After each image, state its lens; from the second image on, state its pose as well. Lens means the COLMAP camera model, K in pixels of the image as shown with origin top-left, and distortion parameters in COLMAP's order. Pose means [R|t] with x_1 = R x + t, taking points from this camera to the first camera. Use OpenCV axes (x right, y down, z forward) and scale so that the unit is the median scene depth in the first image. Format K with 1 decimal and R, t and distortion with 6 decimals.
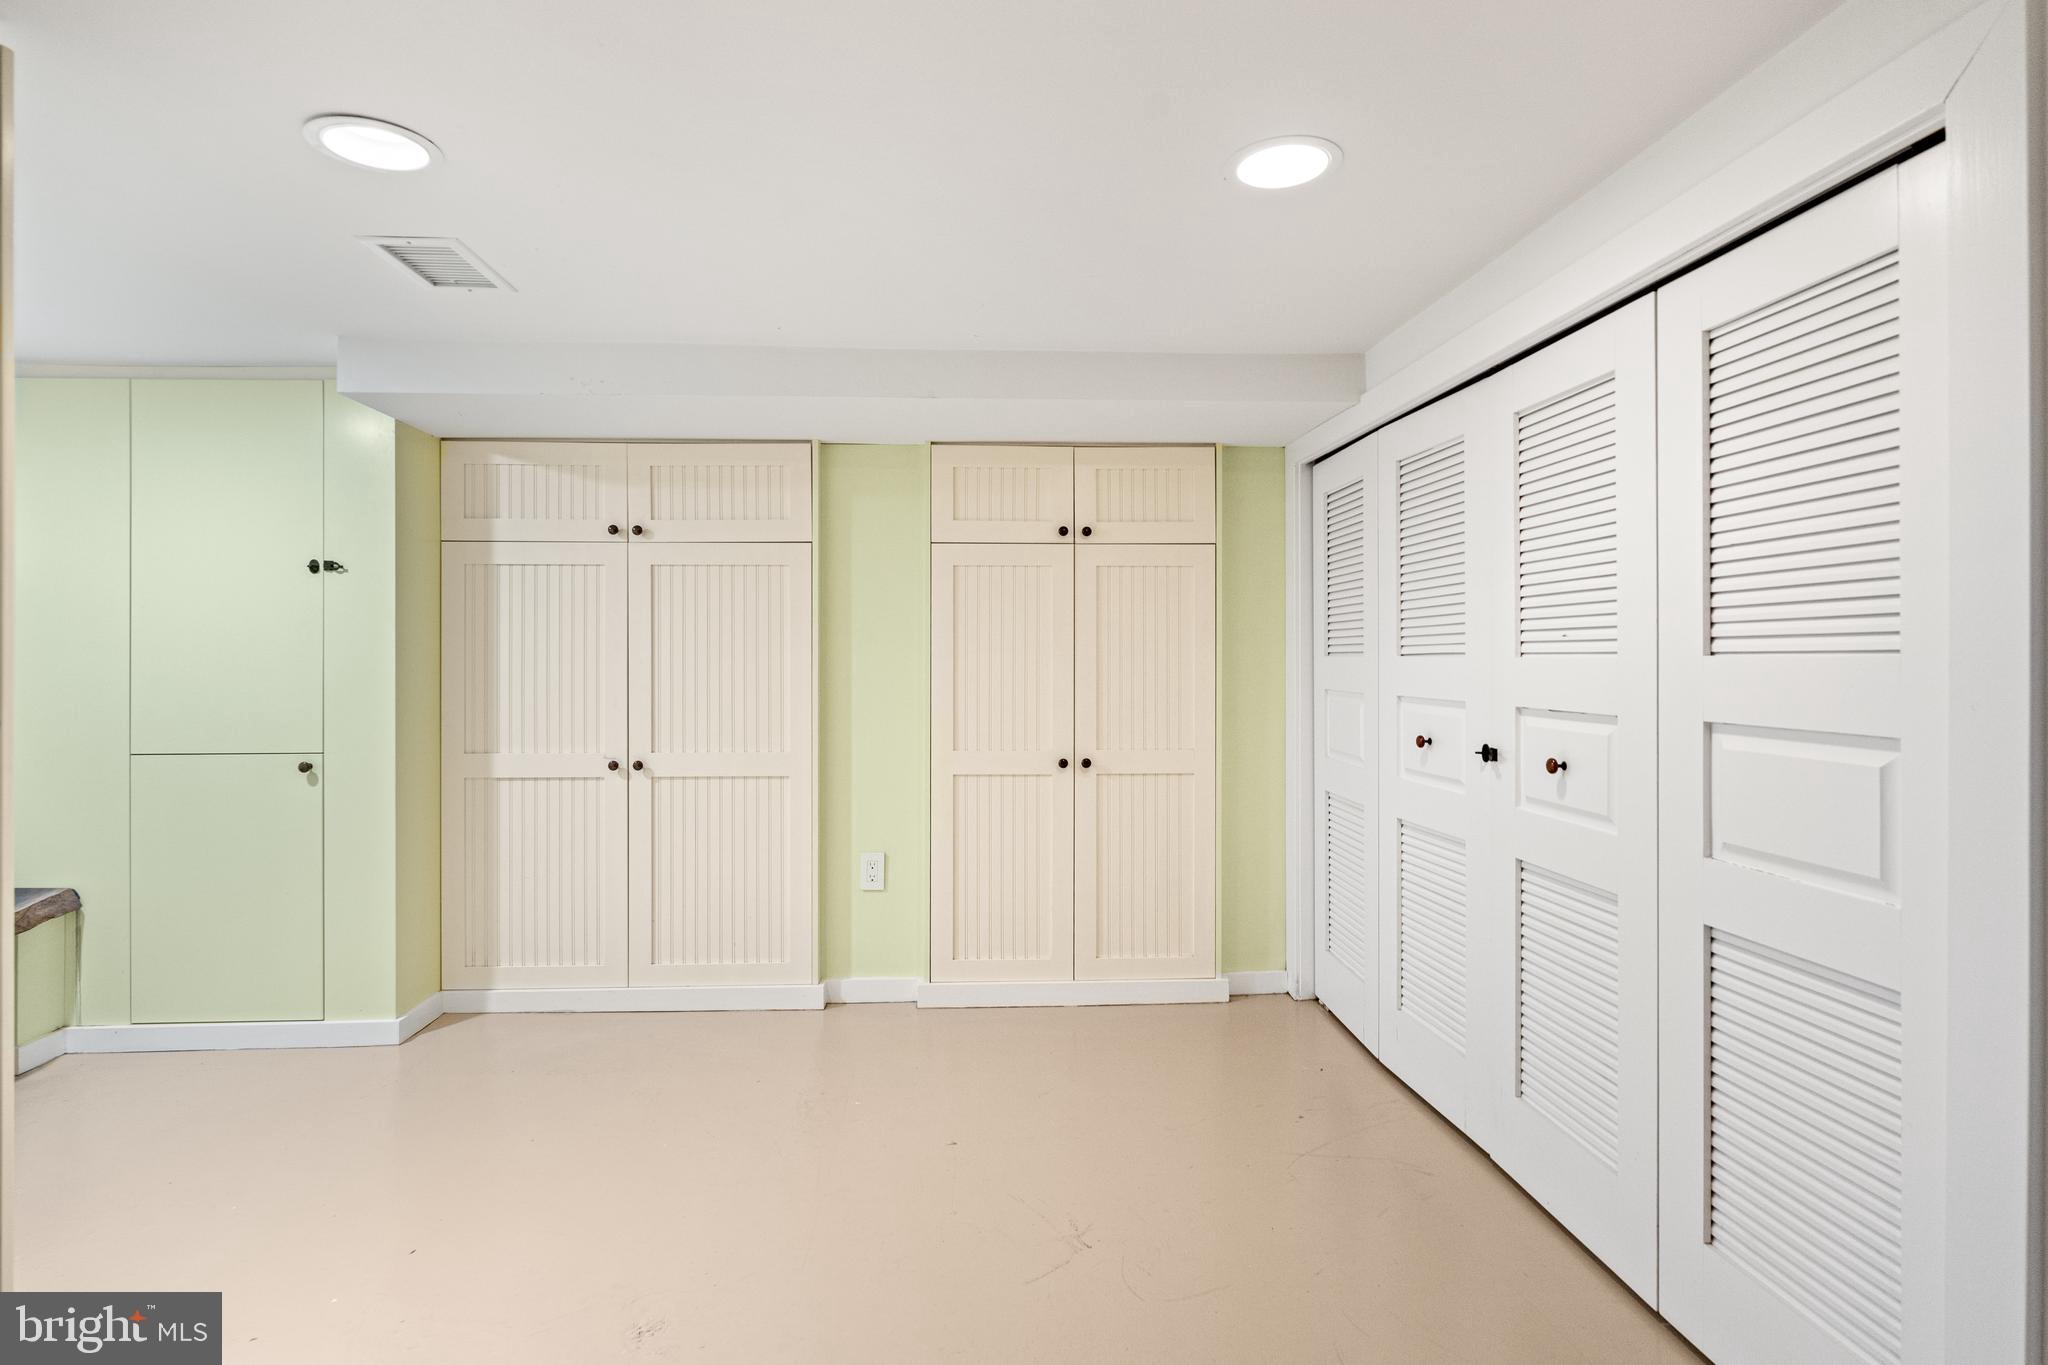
lens RADIAL K [[1010.8, 0, 1021.0], [0, 1010.8, 652.7], [0, 0, 1]] dist [0.003416, 0.001573]
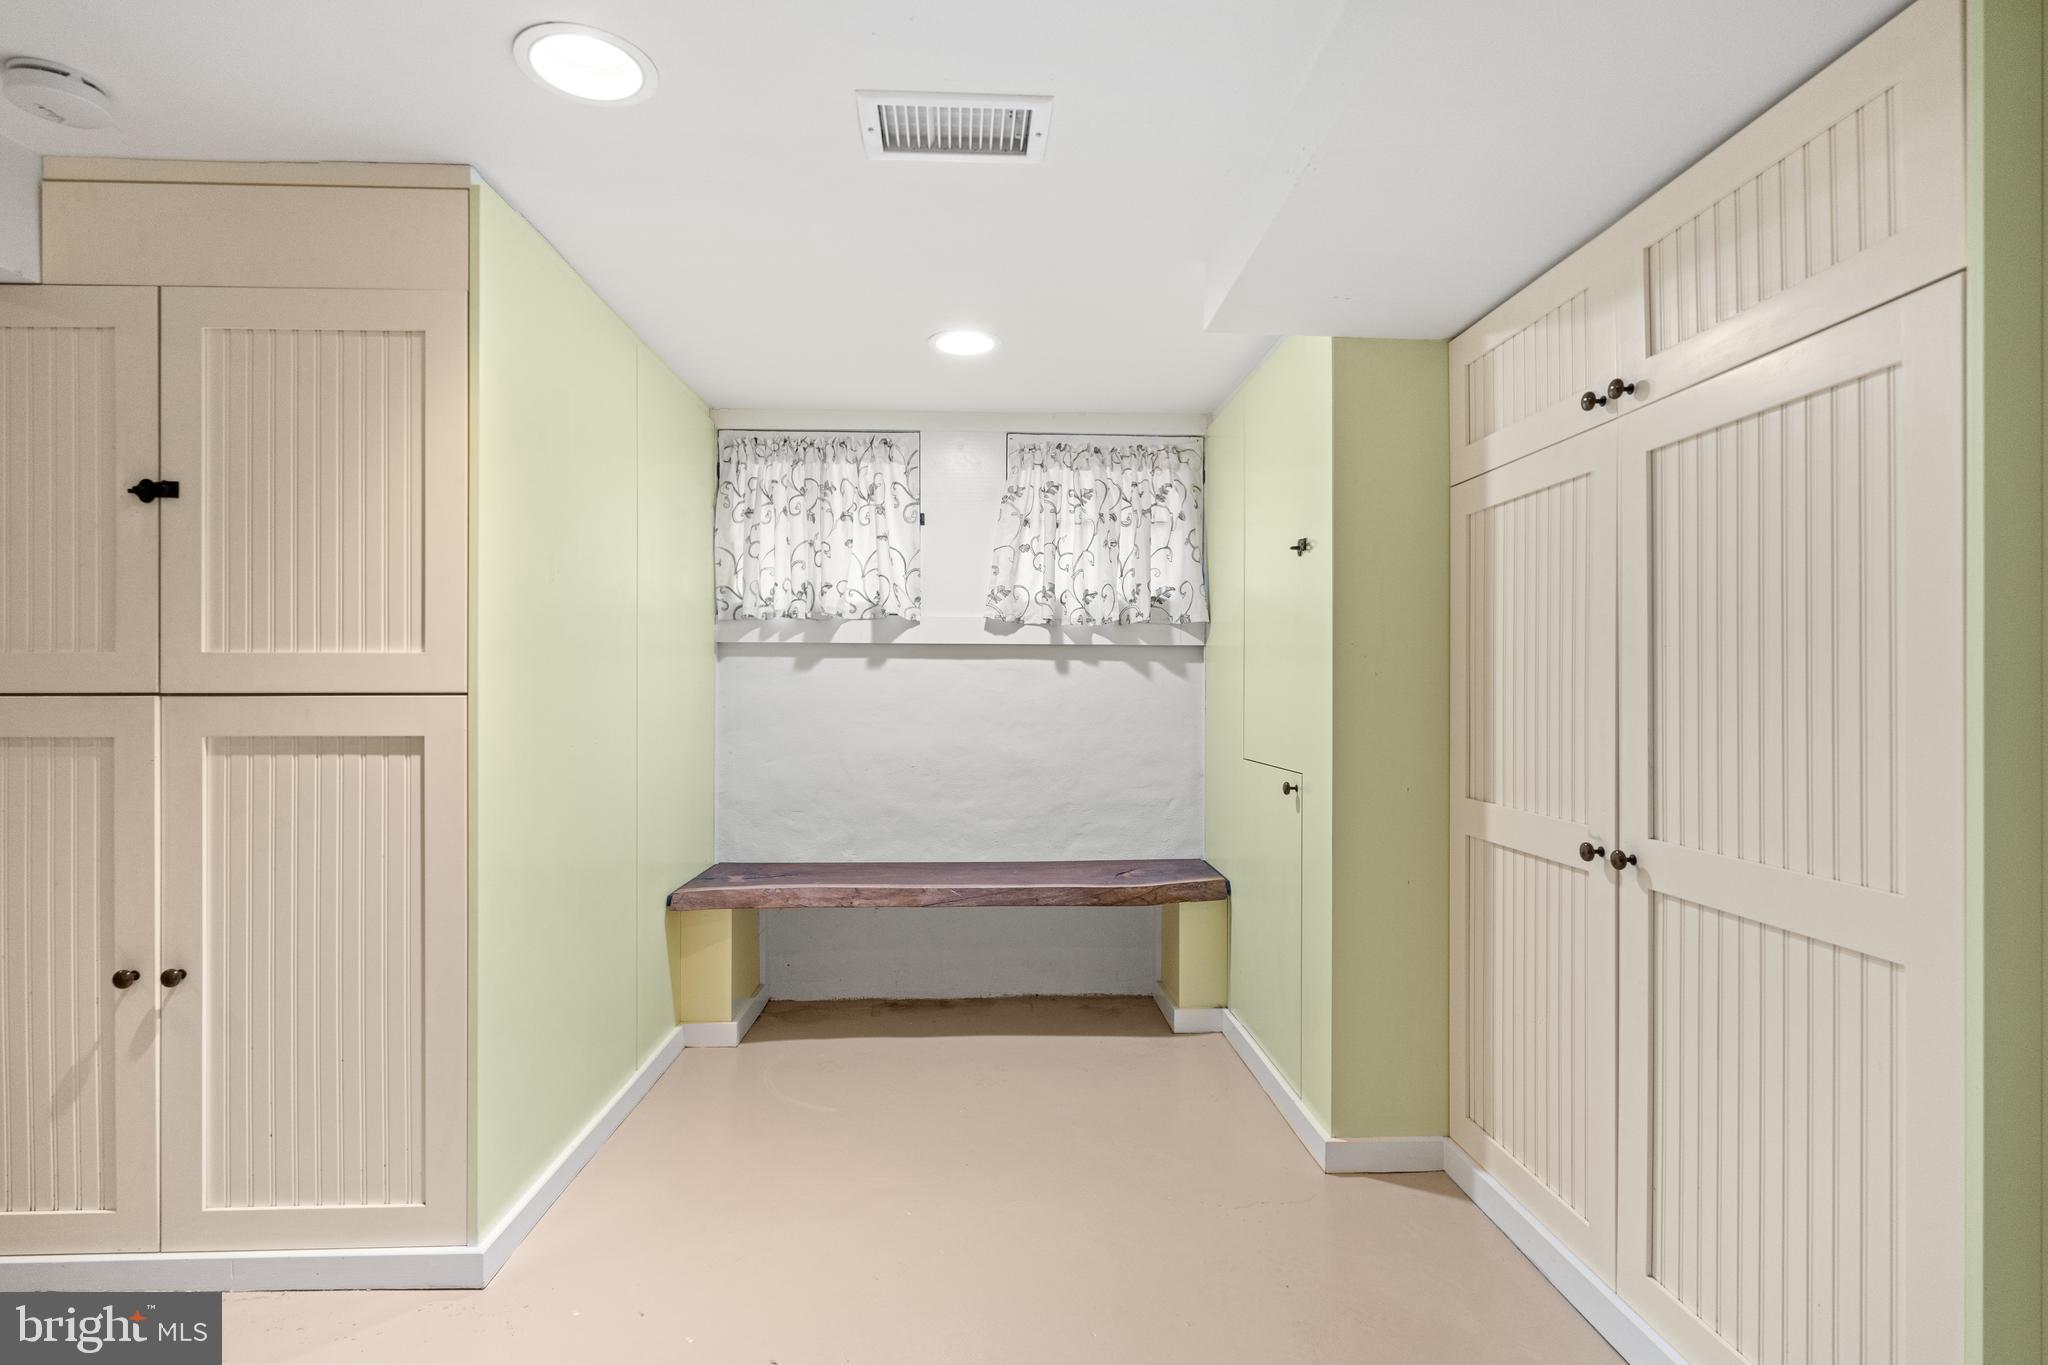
lens RADIAL K [[1010.8, 0, 1027.9], [0, 1010.8, 682.7], [0, 0, 1]] dist [0.003416, 0.001573]
pose [[-0.016527, -0.006394, -0.999843, 0.128174], [0.006526, 0.999958, -0.006503, 0.027136], [0.999842, -0.006633, -0.016485, 0.741640]]
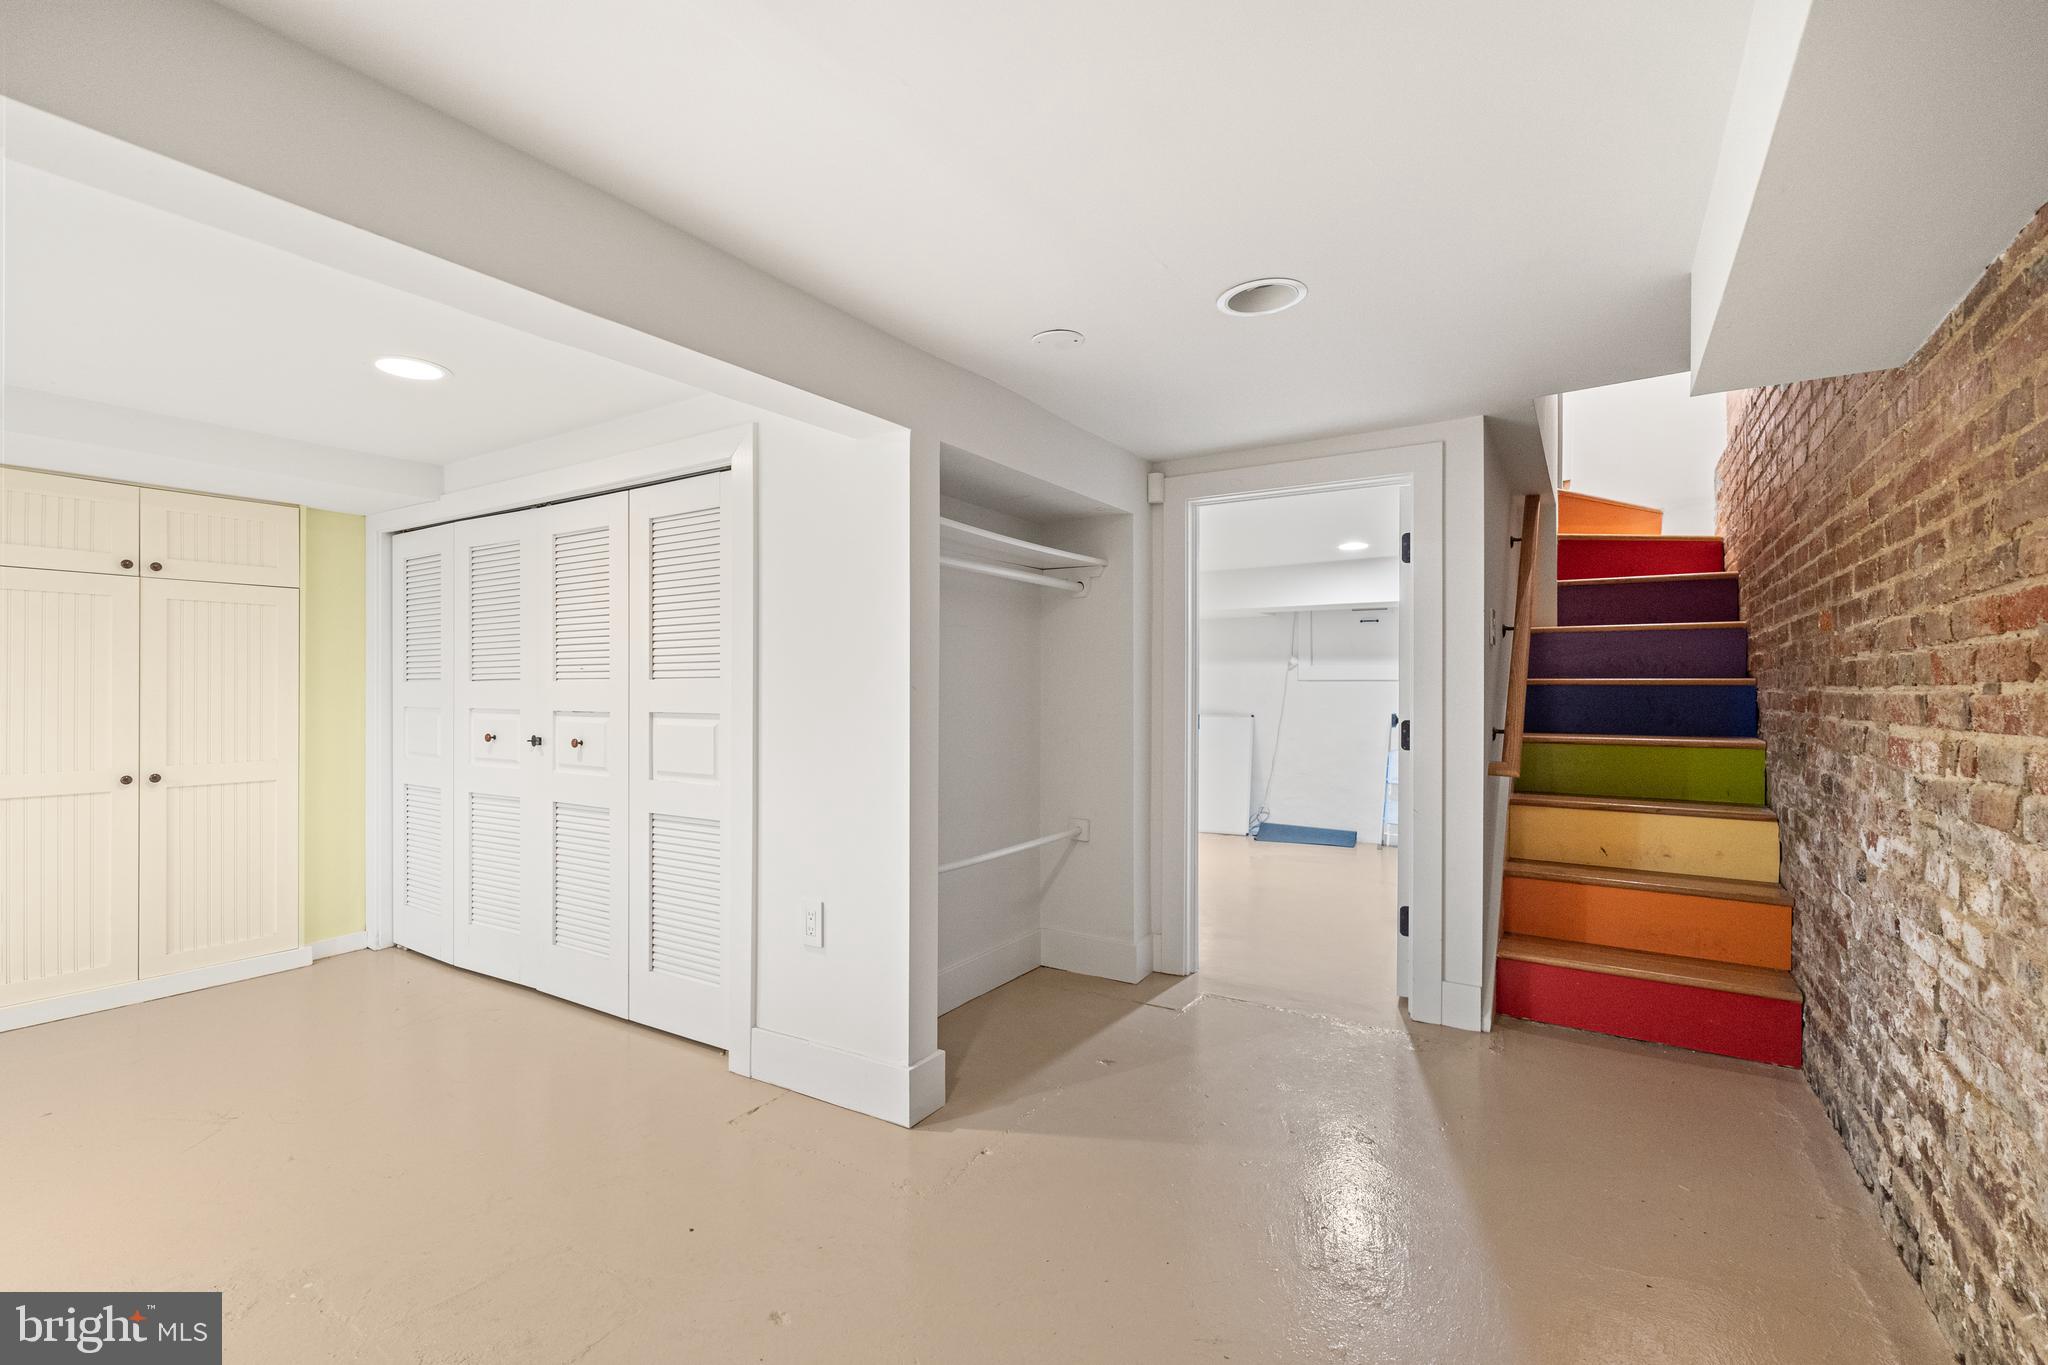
lens RADIAL K [[922.8, 0, 1021.7], [0, 922.8, 685.9], [0, 0, 1]] dist [-0.000260, 0.000062]
pose [[0.589613, 0.001279, 0.807685, -0.194136], [-0.001573, 0.999999, -0.000435, 0.008105], [-0.807684, -0.001014, 0.589615, -0.355405]]
